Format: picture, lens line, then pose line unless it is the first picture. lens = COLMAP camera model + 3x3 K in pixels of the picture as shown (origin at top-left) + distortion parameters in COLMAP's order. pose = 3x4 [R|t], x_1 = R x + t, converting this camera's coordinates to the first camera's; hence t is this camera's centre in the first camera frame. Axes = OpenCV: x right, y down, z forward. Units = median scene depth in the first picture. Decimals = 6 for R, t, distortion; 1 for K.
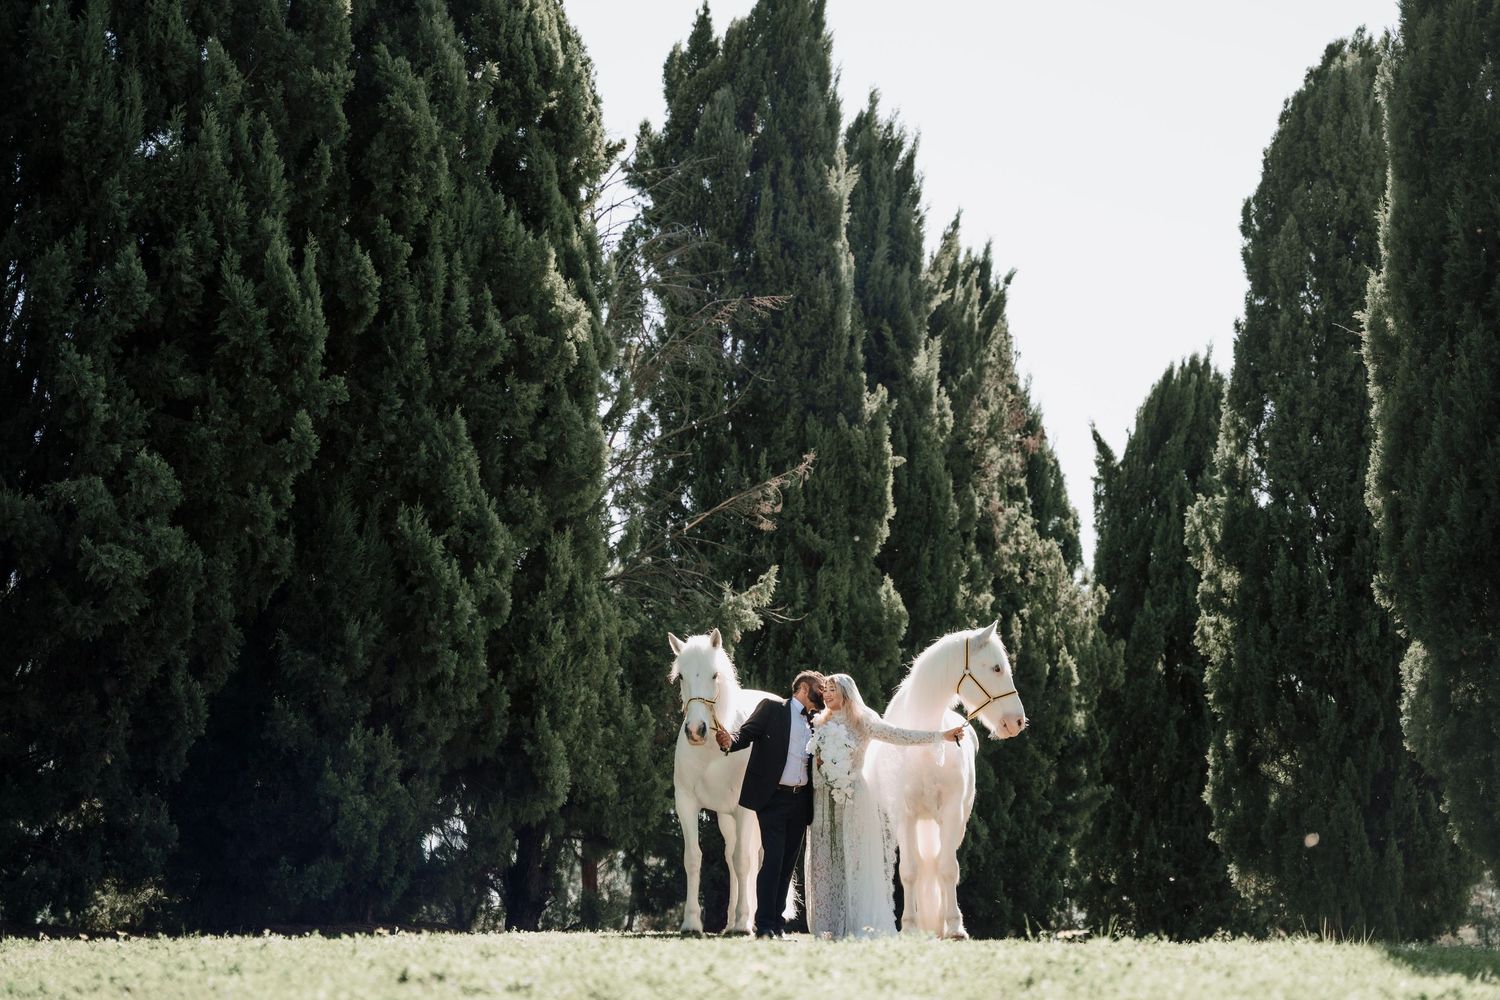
lens RADIAL K [[3030.3, 0, 750.2], [0, 3030.3, 500.2], [0, 0, 1]] dist [0.065838, 0.000000]
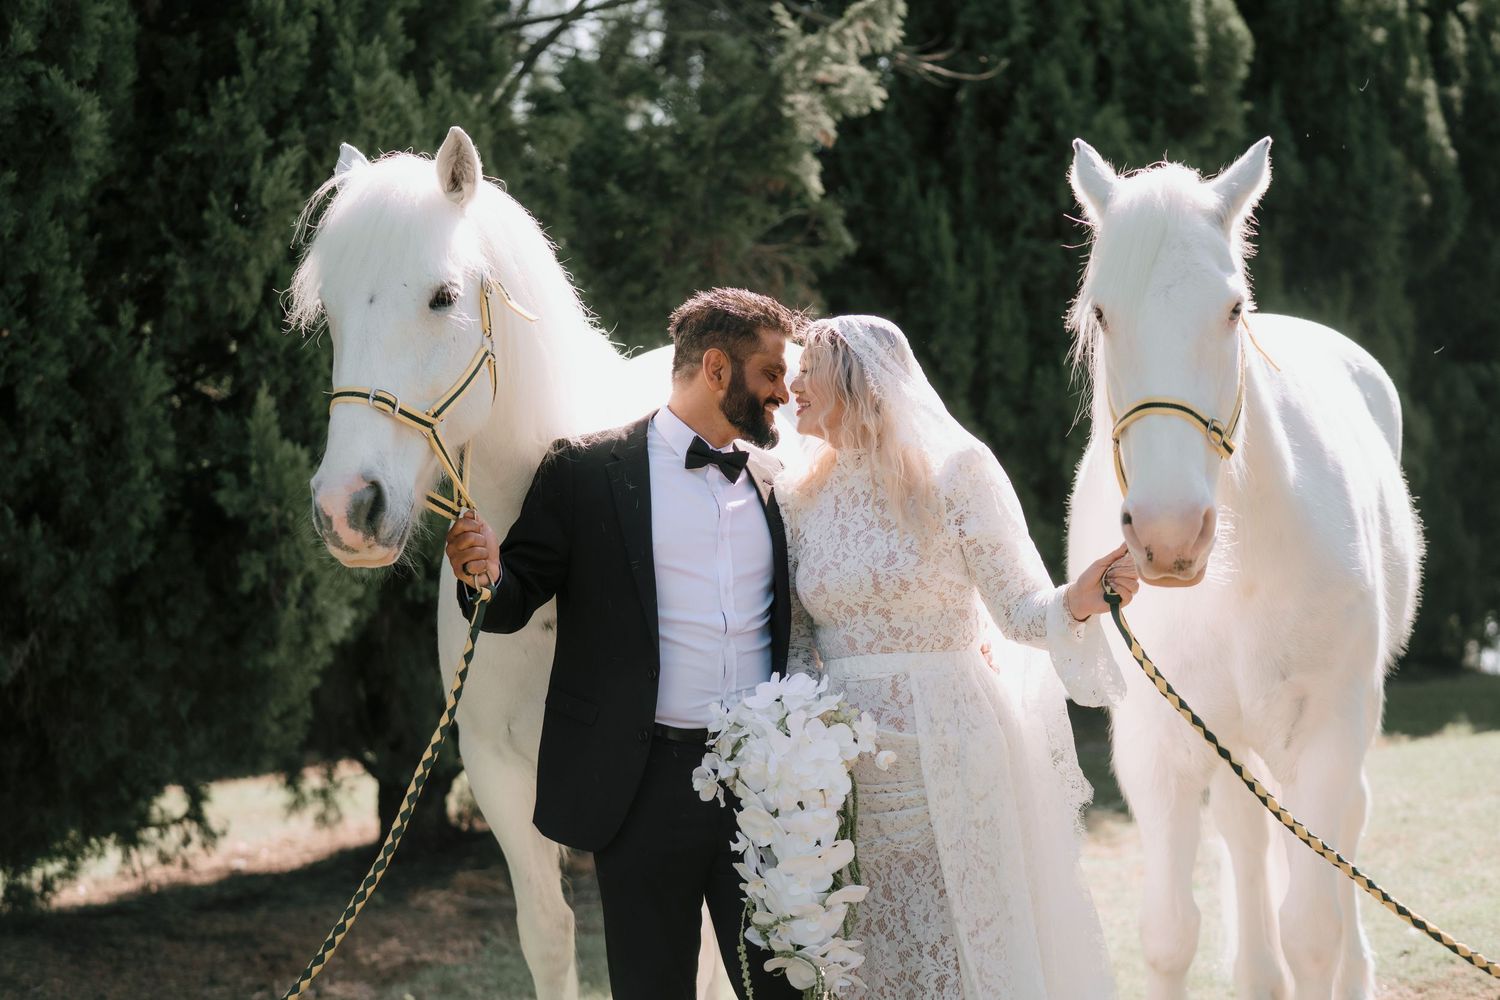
lens RADIAL K [[3291.2, 0, 749.0], [0, 3291.2, 499.5], [0, 0, 1]] dist [-0.275215, 0.000000]
pose [[0.990195, -0.071327, -0.120113, 0.035352], [0.091452, 0.980948, 0.171400, 0.016524], [0.105599, -0.180704, 0.977852, 0.550313]]
